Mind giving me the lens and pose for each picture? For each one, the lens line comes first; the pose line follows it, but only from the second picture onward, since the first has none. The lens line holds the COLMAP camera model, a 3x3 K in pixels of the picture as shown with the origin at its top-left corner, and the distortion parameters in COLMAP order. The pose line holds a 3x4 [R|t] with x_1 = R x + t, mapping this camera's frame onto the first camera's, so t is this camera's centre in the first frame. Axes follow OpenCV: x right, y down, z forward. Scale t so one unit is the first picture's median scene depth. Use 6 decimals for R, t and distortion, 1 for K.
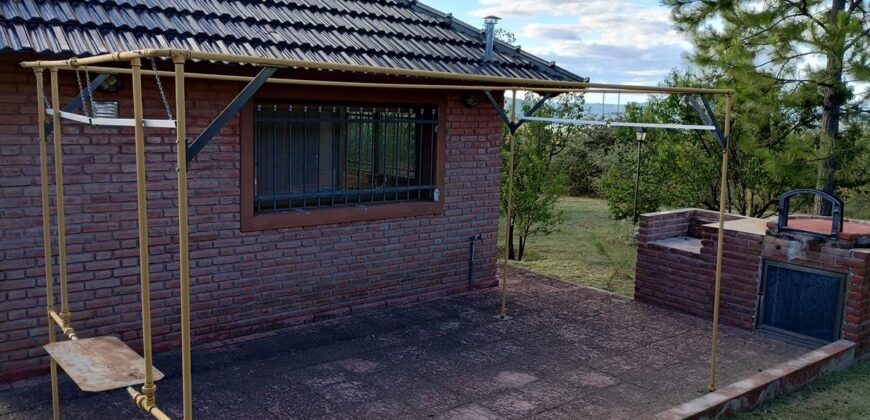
lens RADIAL K [[722.9, 0, 435.4], [0, 722.9, 210.5], [0, 0, 1]] dist [0.022116, -0.014864]
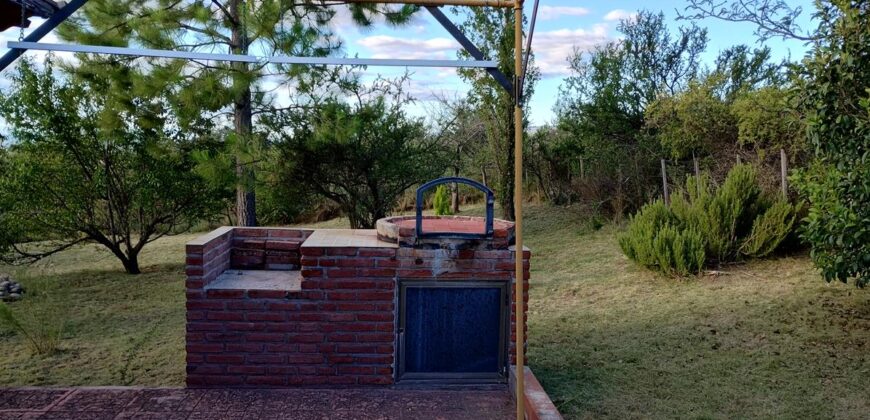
lens RADIAL K [[722.9, 0, 434.2], [0, 722.9, 208.6], [0, 0, 1]] dist [0.022116, -0.014864]
pose [[0.584106, -0.088592, 0.806828, -0.087326], [0.118132, 0.992720, 0.023481, -0.015238], [-0.803035, 0.081597, 0.590320, 0.546437]]
